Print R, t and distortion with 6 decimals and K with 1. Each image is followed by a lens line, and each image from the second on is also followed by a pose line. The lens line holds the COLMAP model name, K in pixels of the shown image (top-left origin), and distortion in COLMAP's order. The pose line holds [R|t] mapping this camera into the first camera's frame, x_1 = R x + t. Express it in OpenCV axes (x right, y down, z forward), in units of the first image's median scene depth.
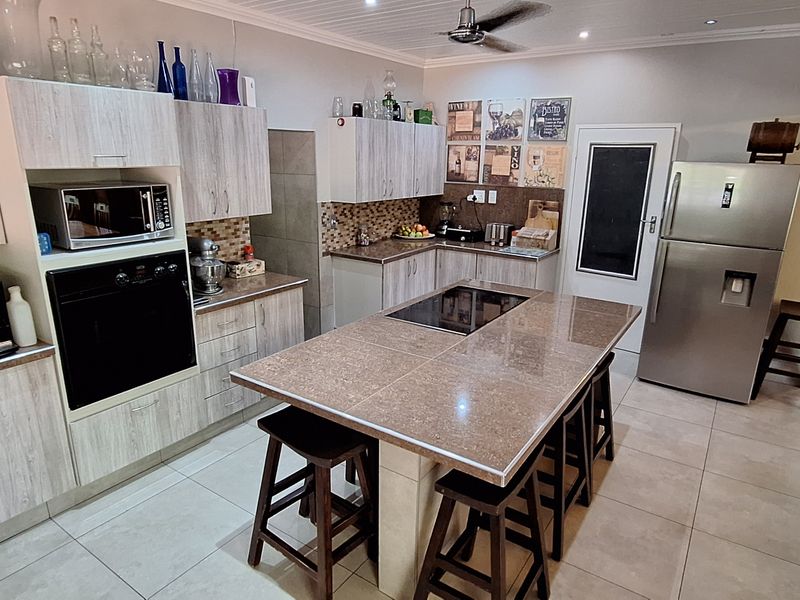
lens RADIAL K [[518.6, 0, 400.7], [0, 518.6, 298.5], [0, 0, 1]] dist [-0.015565, 0.016494]
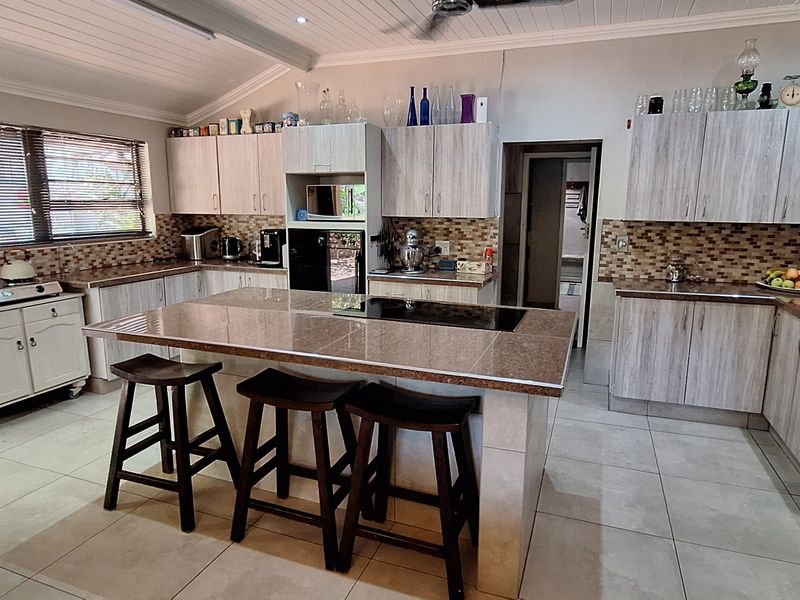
lens RADIAL K [[518.6, 0, 398.6], [0, 518.6, 298.3], [0, 0, 1]] dist [-0.015565, 0.016494]
pose [[0.226635, 0.167841, -0.959409, 0.737593], [-0.267348, 0.957925, 0.104427, -0.065916], [0.936569, 0.232830, 0.261971, 0.562241]]
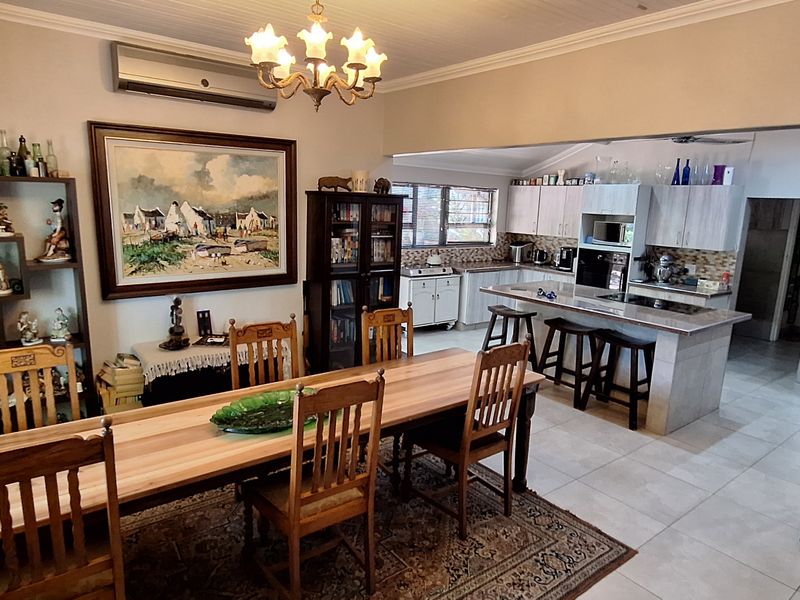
lens RADIAL K [[518.6, 0, 401.1], [0, 518.6, 297.9], [0, 0, 1]] dist [-0.015565, 0.016494]
pose [[-0.312495, 0.146959, -0.938483, 1.444338], [-0.299898, 0.922169, 0.244264, -0.120428], [0.901337, 0.357780, -0.244101, 0.541608]]
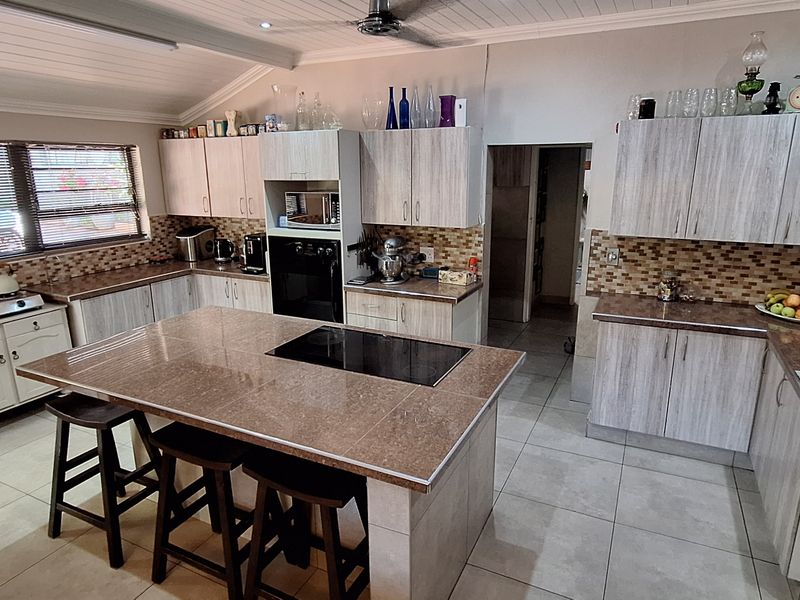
lens RADIAL K [[518.6, 0, 398.4], [0, 518.6, 297.9], [0, 0, 1]] dist [-0.015565, 0.016494]
pose [[0.130332, 0.232517, -0.963820, 0.717211], [-0.260887, 0.945897, 0.192915, -0.189361], [0.956531, 0.226305, 0.183942, 0.687798]]
